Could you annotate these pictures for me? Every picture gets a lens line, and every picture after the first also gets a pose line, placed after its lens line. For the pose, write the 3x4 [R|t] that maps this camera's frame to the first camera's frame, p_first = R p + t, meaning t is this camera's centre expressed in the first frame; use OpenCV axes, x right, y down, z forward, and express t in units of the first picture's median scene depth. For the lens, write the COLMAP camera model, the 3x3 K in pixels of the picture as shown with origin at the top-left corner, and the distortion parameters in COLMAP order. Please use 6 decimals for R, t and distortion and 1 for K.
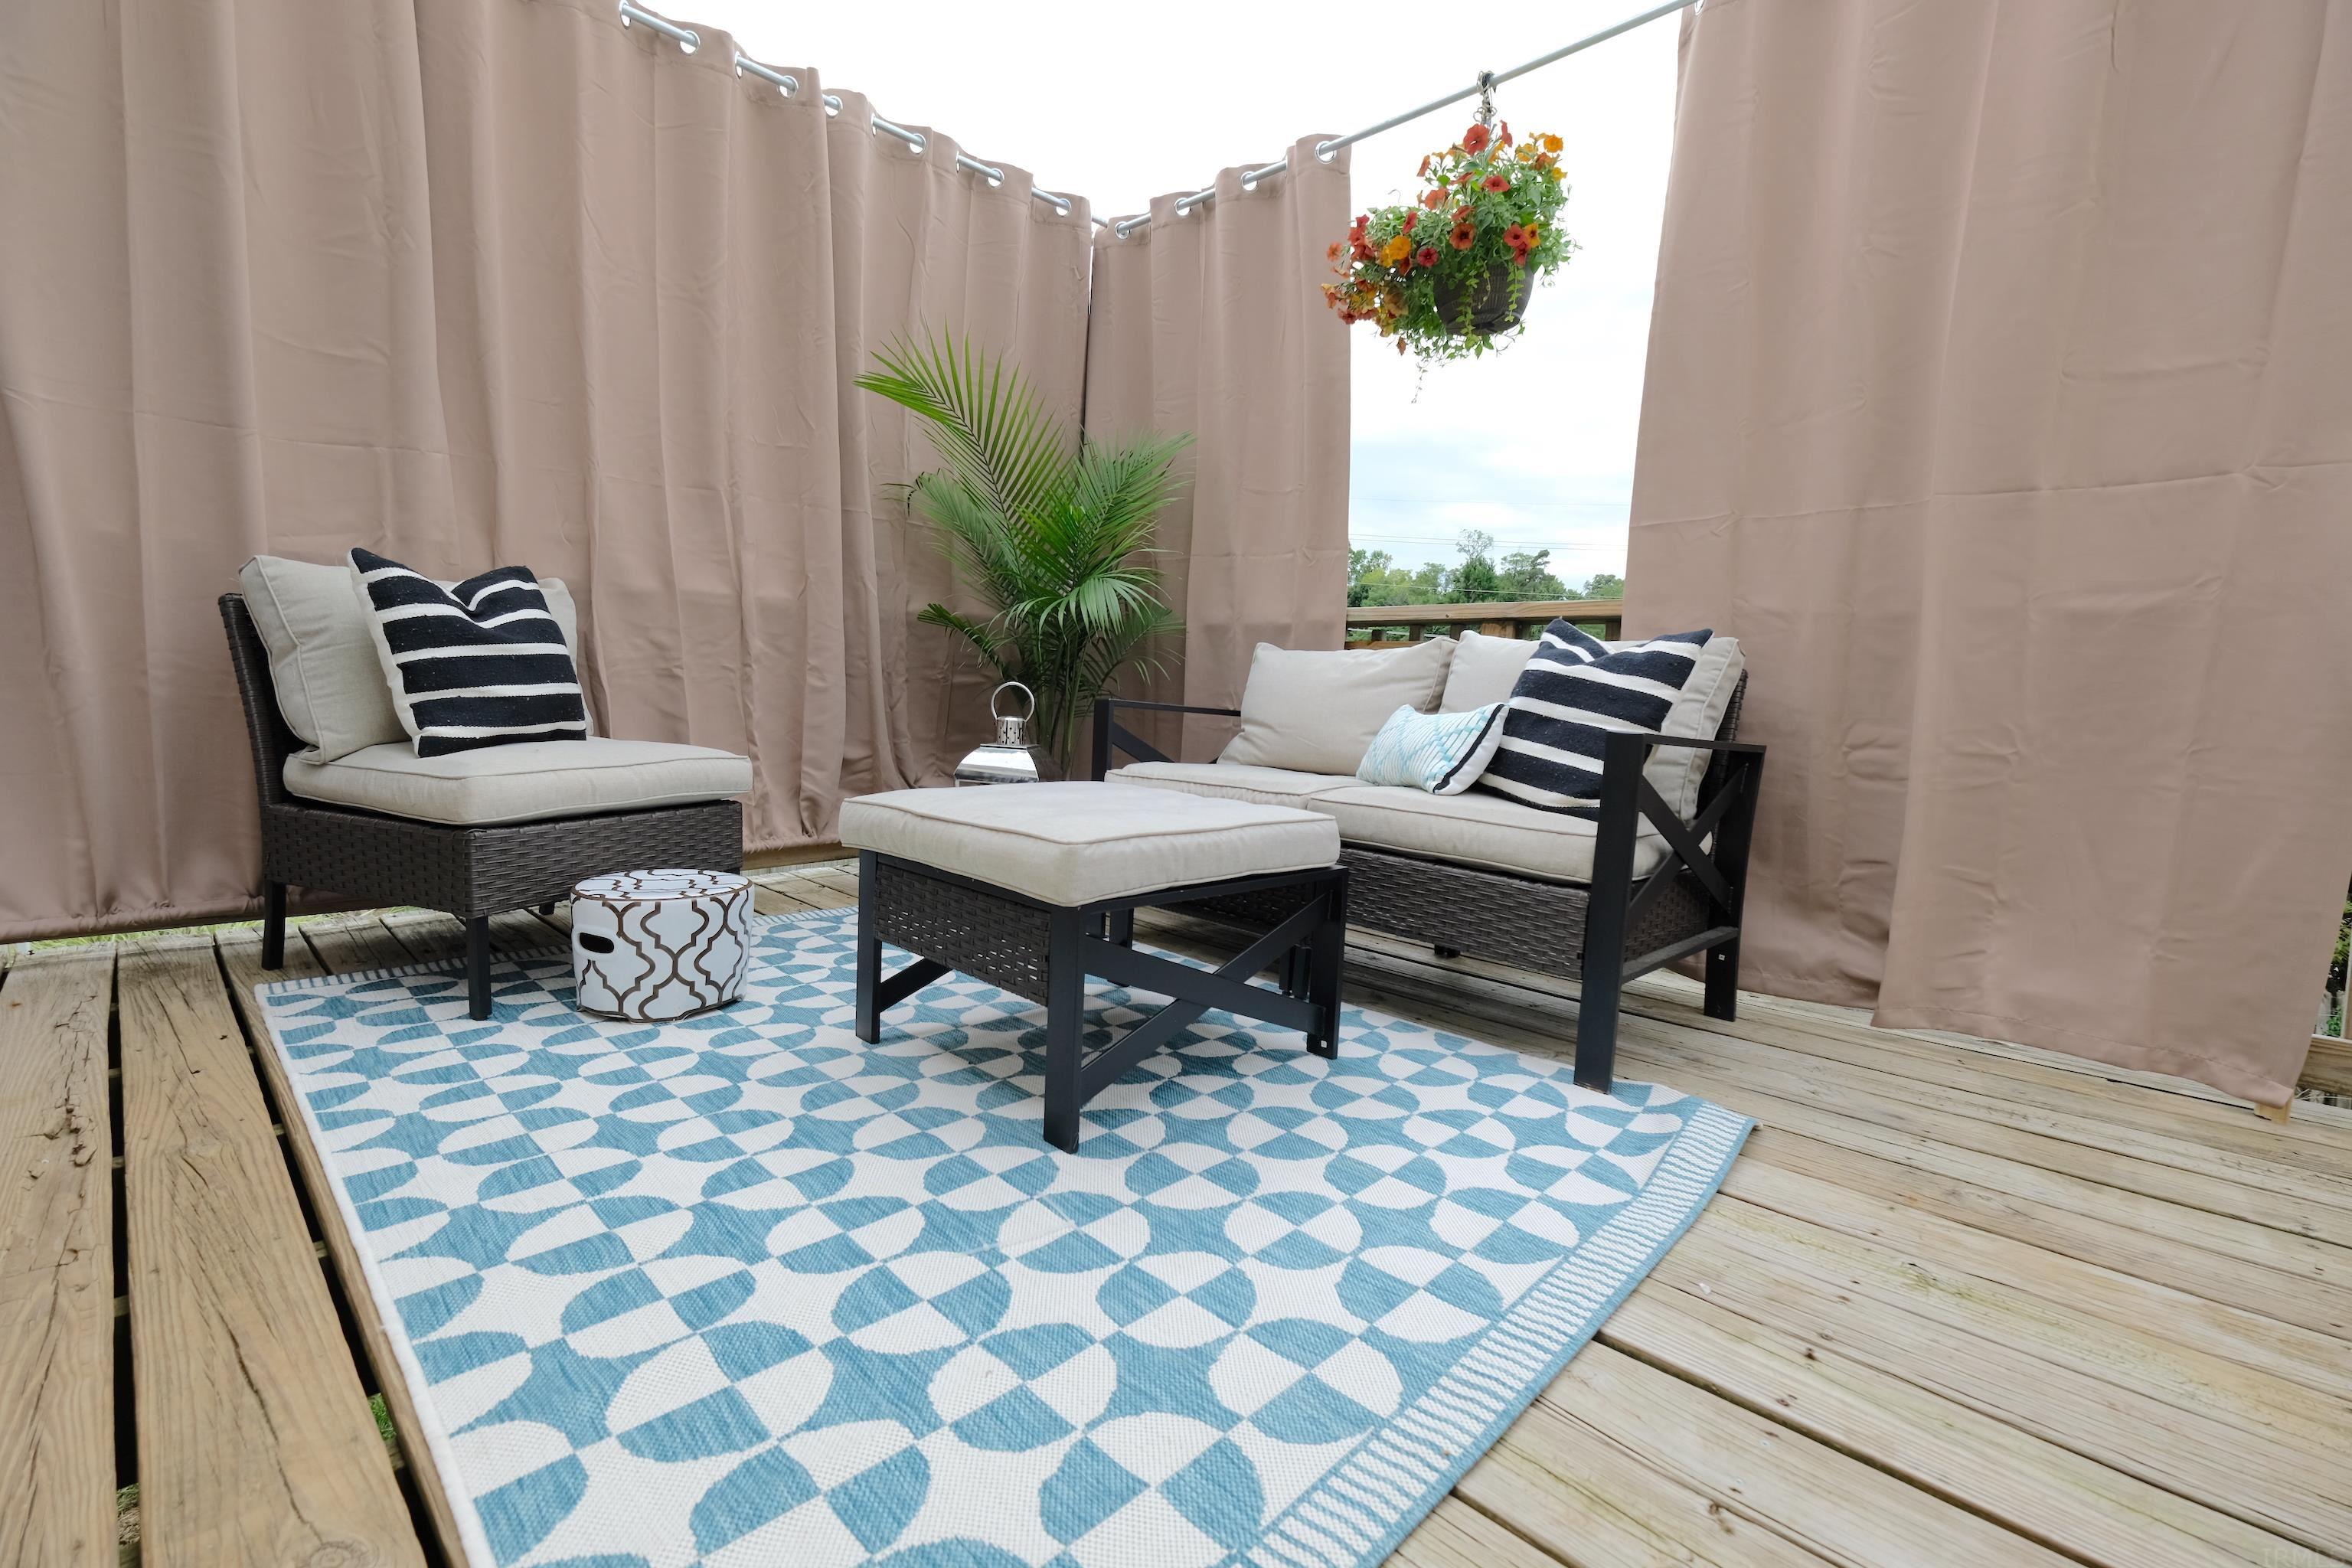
lens RADIAL K [[1041.0, 0, 1174.6], [0, 1041.0, 783.8], [0, 0, 1]] dist [0.000788, 0.000280]
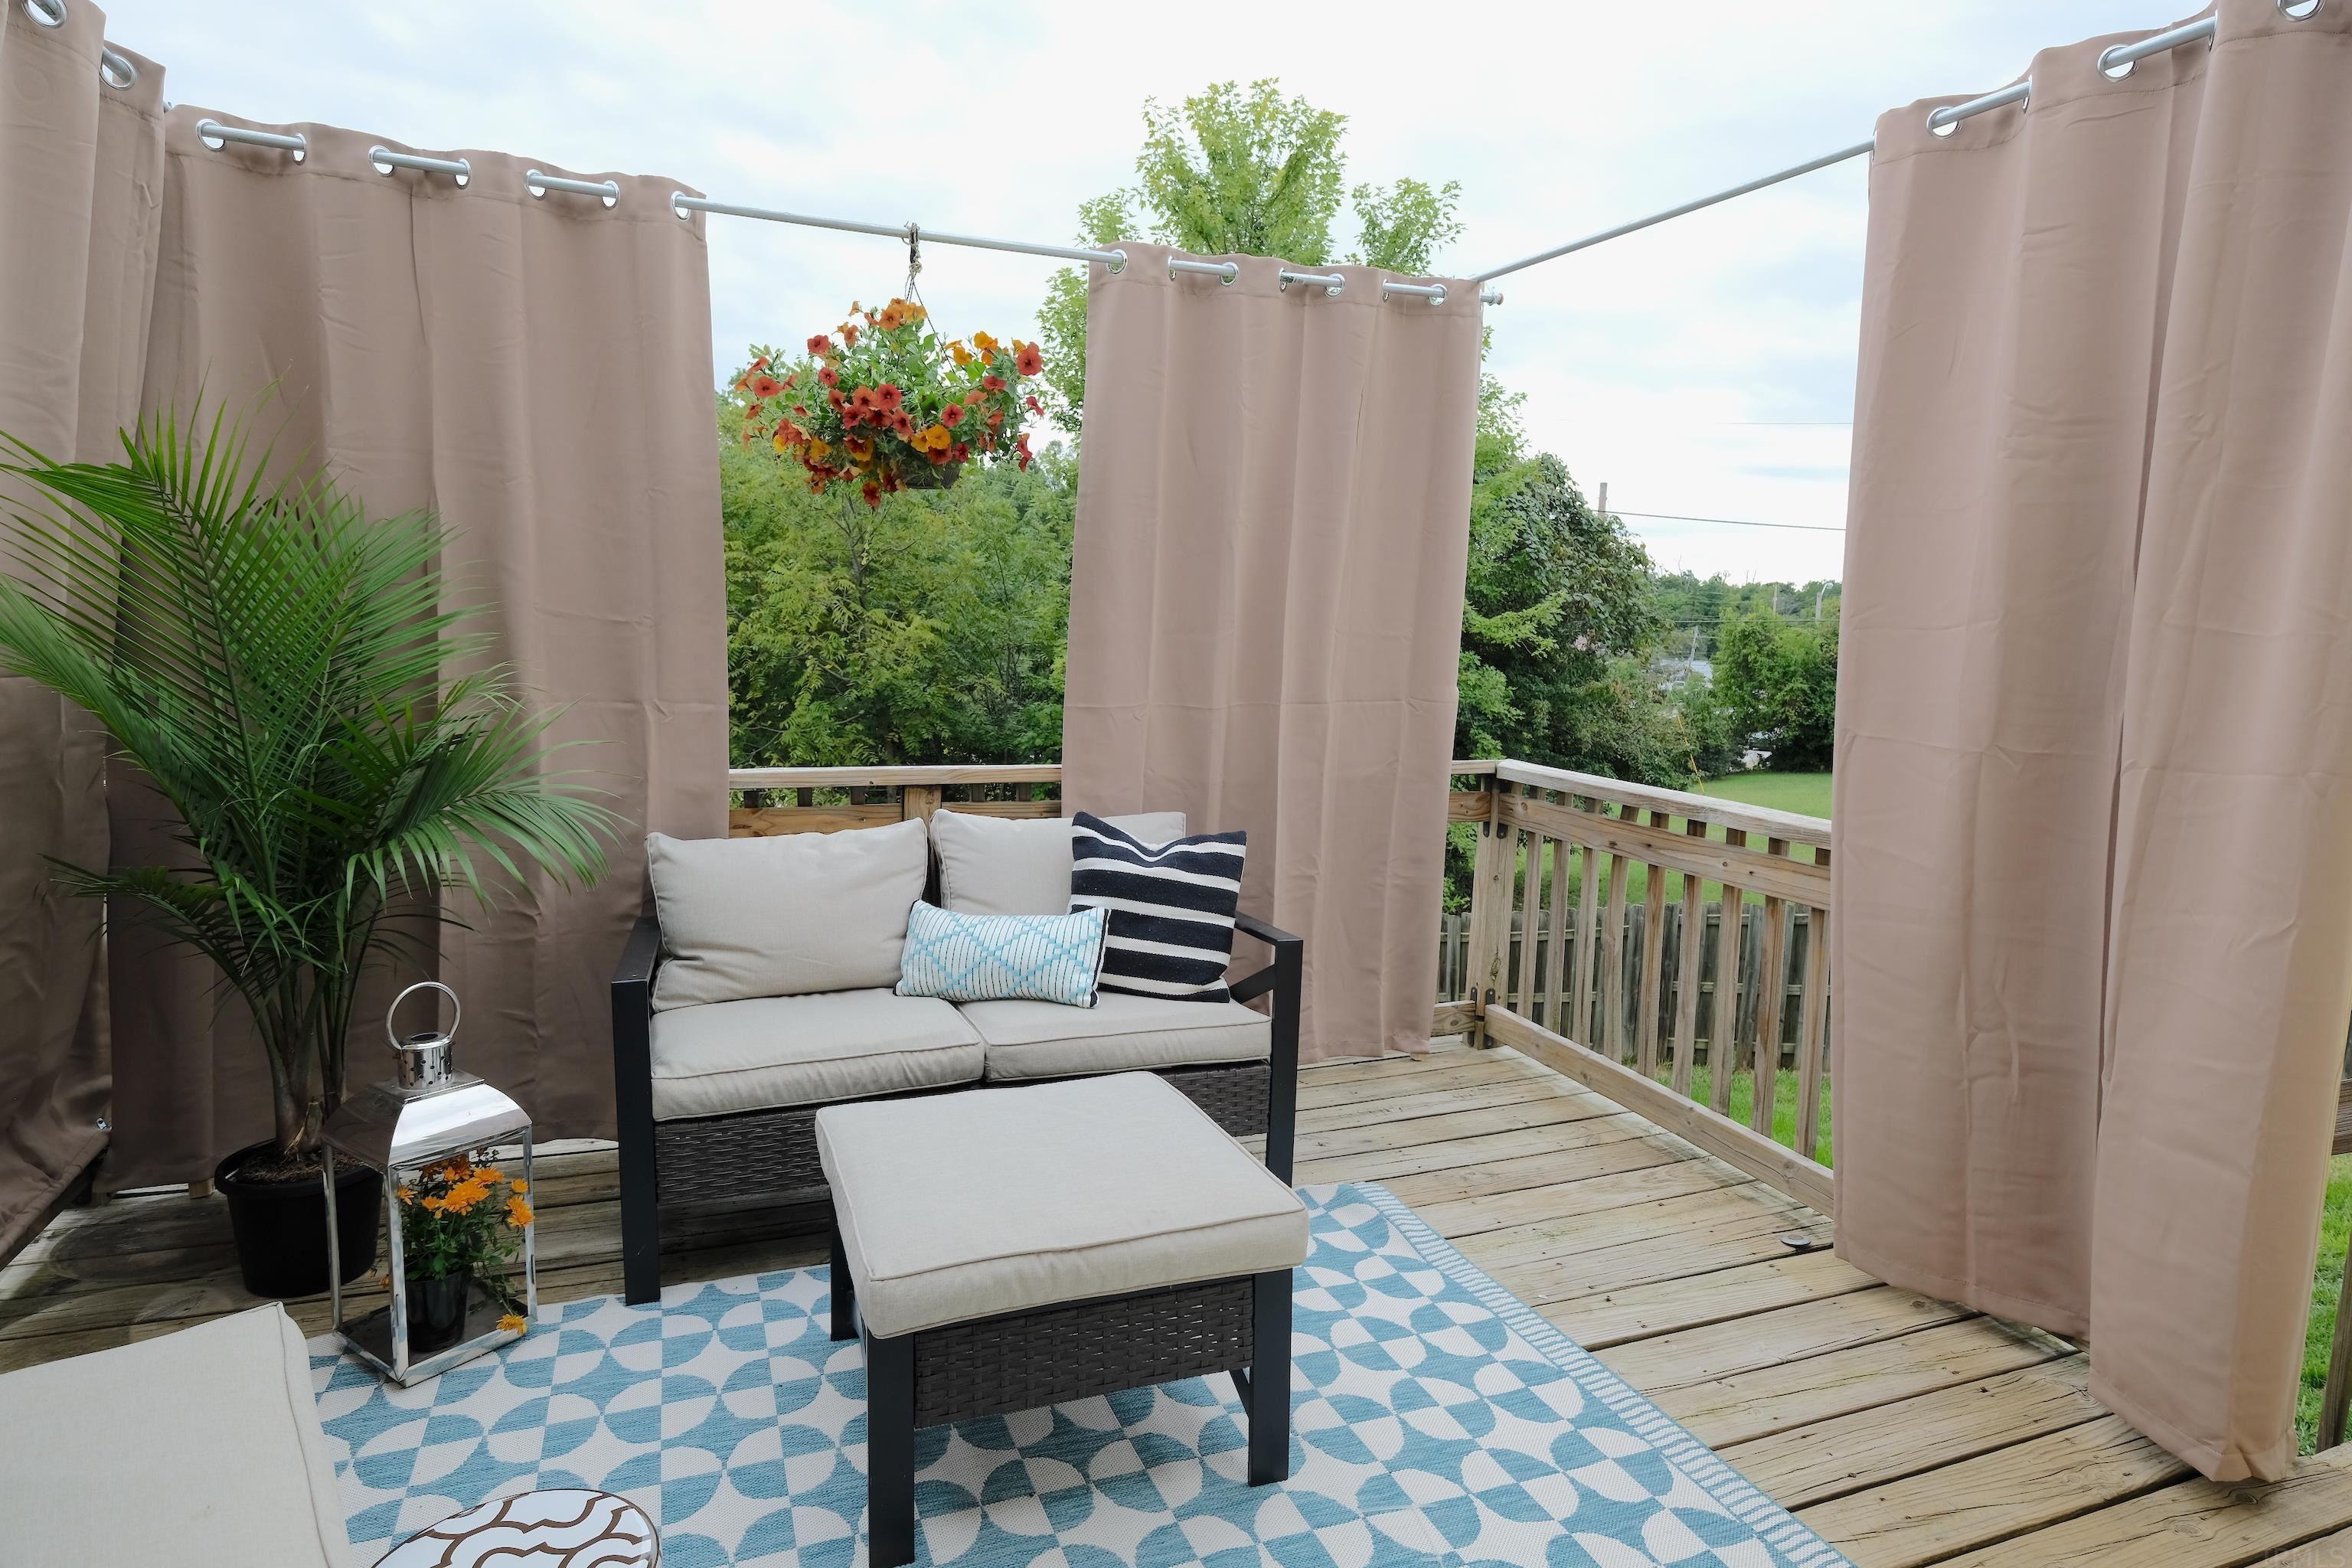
lens RADIAL K [[1325.1, 0, 1172.1], [0, 1325.1, 780.0], [0, 0, 1]] dist [0.000264, -0.000313]
pose [[0.402536, -0.140462, 0.904564, -1.341956], [0.073616, 0.989924, 0.120958, -0.560879], [-0.912439, 0.017901, 0.408820, 0.550491]]
